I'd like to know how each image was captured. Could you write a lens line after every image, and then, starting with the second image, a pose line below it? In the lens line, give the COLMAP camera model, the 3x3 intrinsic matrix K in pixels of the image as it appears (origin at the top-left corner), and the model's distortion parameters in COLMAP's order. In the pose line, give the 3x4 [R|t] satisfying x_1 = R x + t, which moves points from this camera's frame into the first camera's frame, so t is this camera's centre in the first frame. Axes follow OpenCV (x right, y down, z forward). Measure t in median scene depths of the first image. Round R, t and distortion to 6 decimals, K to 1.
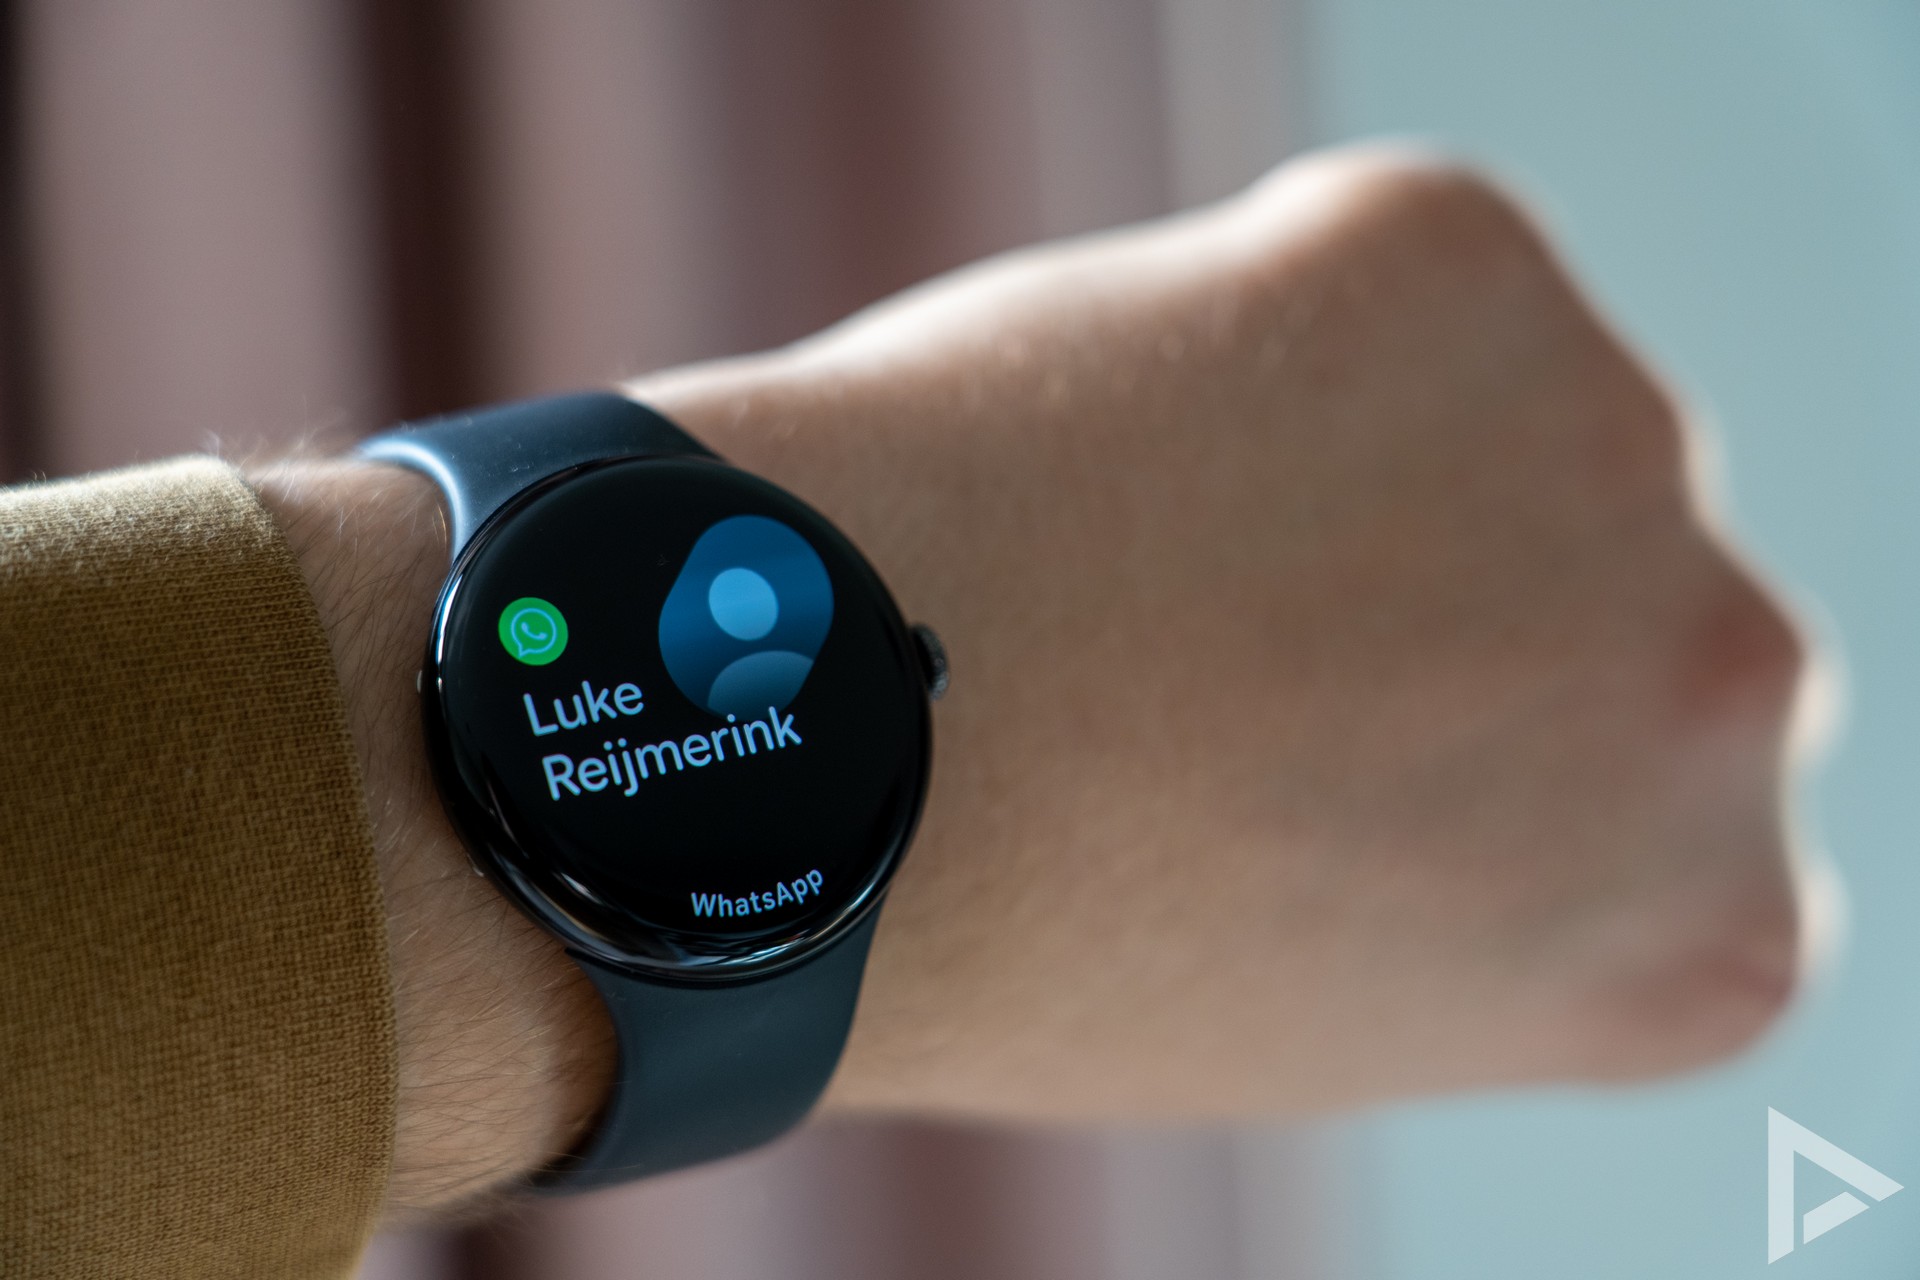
lens RADIAL K [[4285.9, 0, 959.0], [0, 4285.9, 613.3], [0, 0, 1]] dist [0.146929, -0.998837]
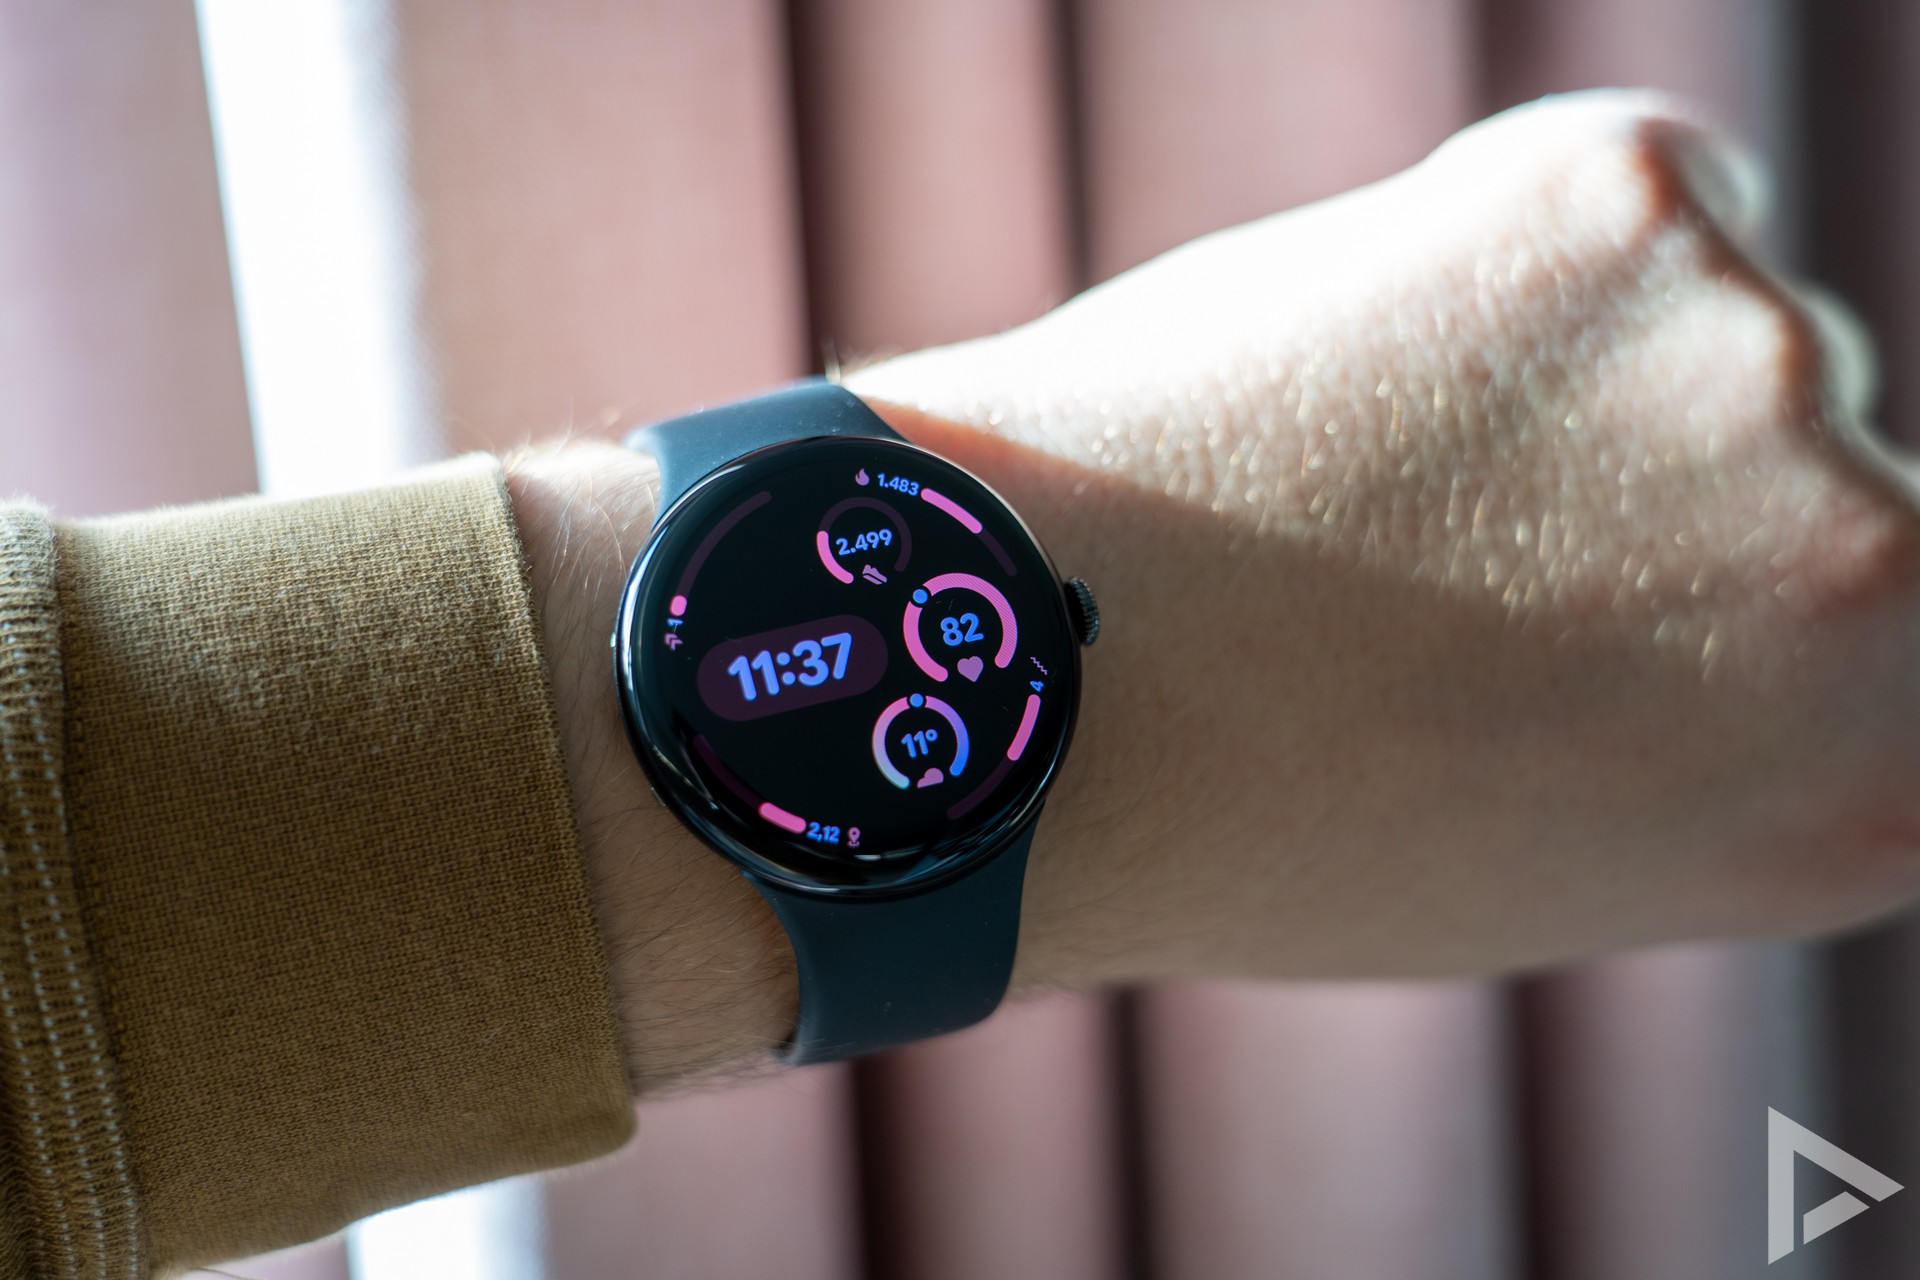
lens RADIAL K [[2860.9, 0, 962.7], [0, 2860.9, 640.7], [0, 0, 1]] dist [0.038570, 0.002449]
pose [[0.969137, -0.034999, -0.244025, 0.159234], [0.042357, 0.998791, 0.024966, 0.001997], [0.242857, -0.034531, 0.969447, 0.279452]]
